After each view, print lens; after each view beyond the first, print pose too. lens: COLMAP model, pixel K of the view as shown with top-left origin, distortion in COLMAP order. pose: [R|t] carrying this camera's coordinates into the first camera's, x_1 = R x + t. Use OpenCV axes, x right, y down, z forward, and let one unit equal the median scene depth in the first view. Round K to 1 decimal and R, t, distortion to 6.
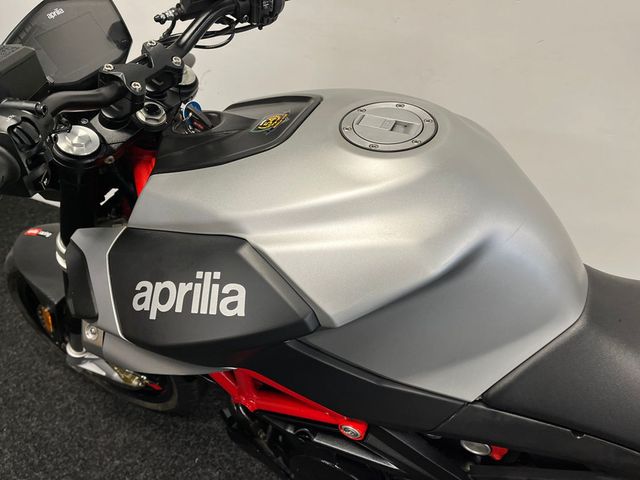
lens RADIAL K [[486.0, 0, 317.9], [0, 486.0, 236.5], [0, 0, 1]] dist [0.084629, -0.117089]
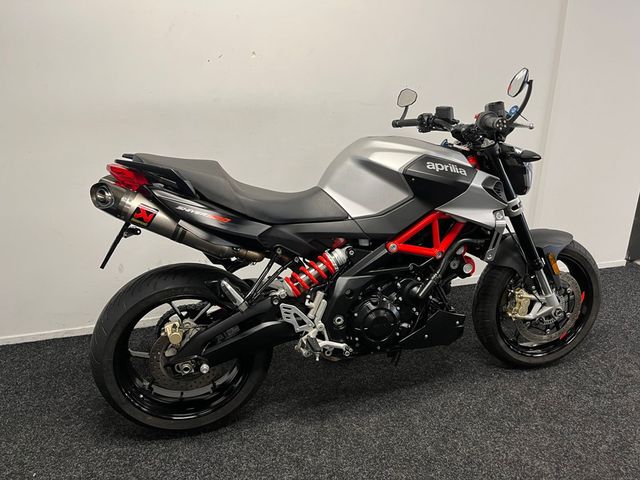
lens RADIAL K [[486.0, 0, 318.3], [0, 486.0, 240.2], [0, 0, 1]] dist [0.084629, -0.117089]
pose [[0.760322, -0.229298, 0.607728, -2.131568], [0.386136, 0.911905, -0.139025, 0.756963], [-0.522312, 0.340369, 0.781882, -1.199585]]
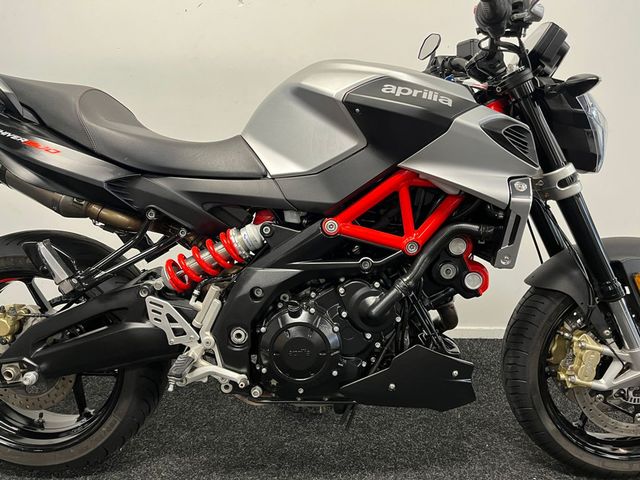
lens RADIAL K [[486.0, 0, 319.9], [0, 486.0, 235.7], [0, 0, 1]] dist [0.084629, -0.117089]
pose [[0.912895, -0.092262, 0.397630, -0.595362], [0.239344, 0.910081, -0.338329, 1.256184], [-0.330661, 0.404030, 0.852891, -0.571031]]
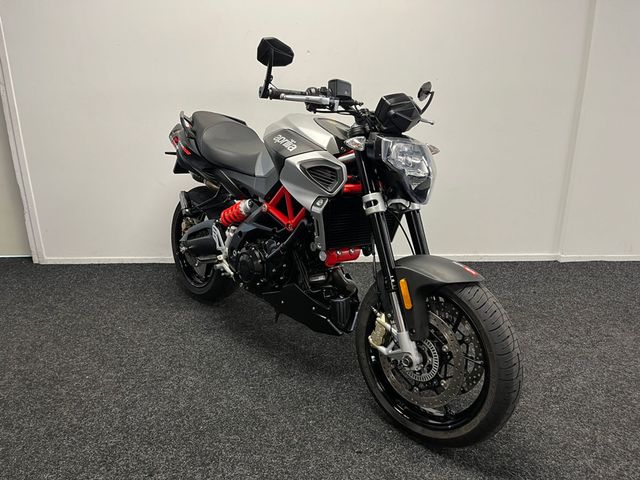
lens RADIAL K [[486.0, 0, 315.9], [0, 486.0, 241.0], [0, 0, 1]] dist [0.084629, -0.117089]
pose [[0.902309, -0.140751, 0.407466, -2.053114], [0.258458, 0.933108, -0.250017, 1.847686], [-0.345020, 0.330905, 0.878330, -2.285681]]
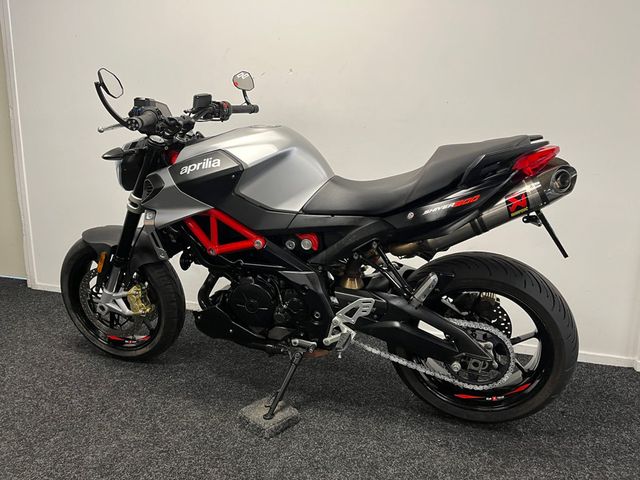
lens RADIAL K [[486.0, 0, 322.4], [0, 486.0, 237.6], [0, 0, 1]] dist [0.084629, -0.117089]
pose [[0.990606, -0.012377, 0.136187, 0.070512], [0.068070, 0.908376, -0.412576, 1.849518], [-0.118603, 0.417971, 0.900685, -1.684407]]
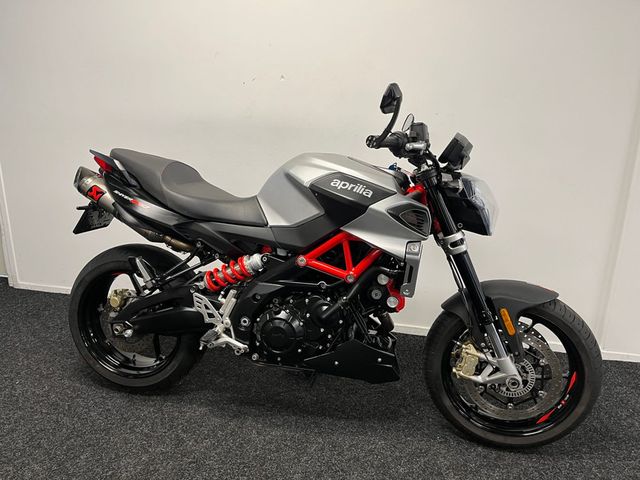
lens RADIAL K [[486.0, 0, 315.7], [0, 486.0, 242.1], [0, 0, 1]] dist [0.084629, -0.117089]
pose [[0.975269, -0.043232, 0.216751, -0.349342], [0.113177, 0.940038, -0.321744, 1.493681], [-0.189845, 0.338319, 0.921683, -1.968270]]
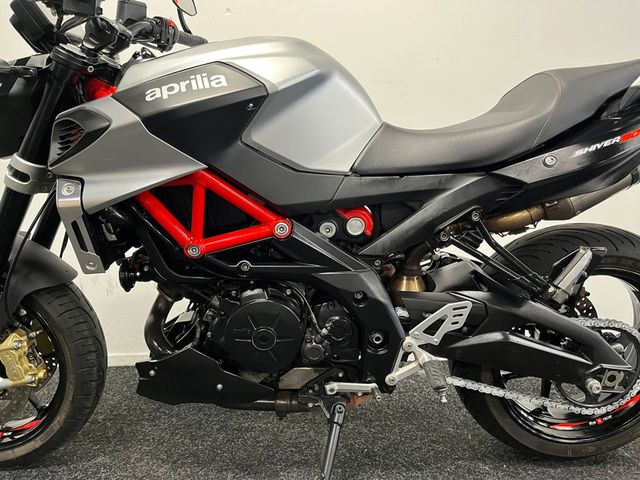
lens RADIAL K [[486.0, 0, 322.4], [0, 486.0, 234.9], [0, 0, 1]] dist [0.084629, -0.117089]
pose [[0.884328, -0.058105, 0.463237, -0.658686], [0.272886, 0.869412, -0.411892, 1.371015], [-0.378811, 0.490659, 0.784701, -0.248510]]
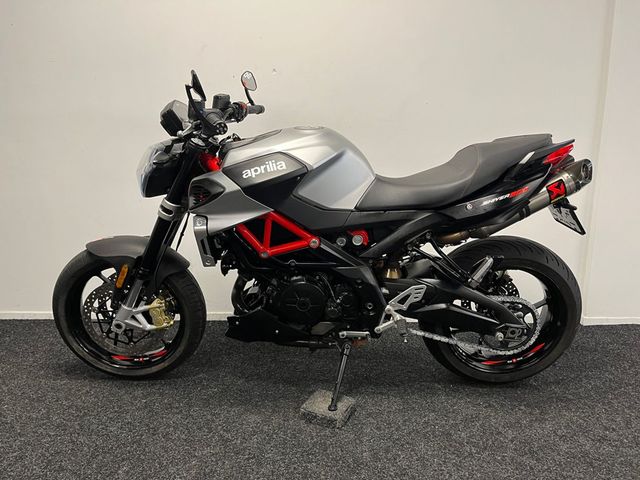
lens RADIAL K [[486.0, 0, 320.5], [0, 486.0, 241.0], [0, 0, 1]] dist [0.084629, -0.117089]
pose [[0.908110, -0.083956, 0.410229, -1.235265], [0.243464, 0.902938, -0.354158, 1.694818], [-0.340678, 0.421490, 0.840407, -1.508510]]
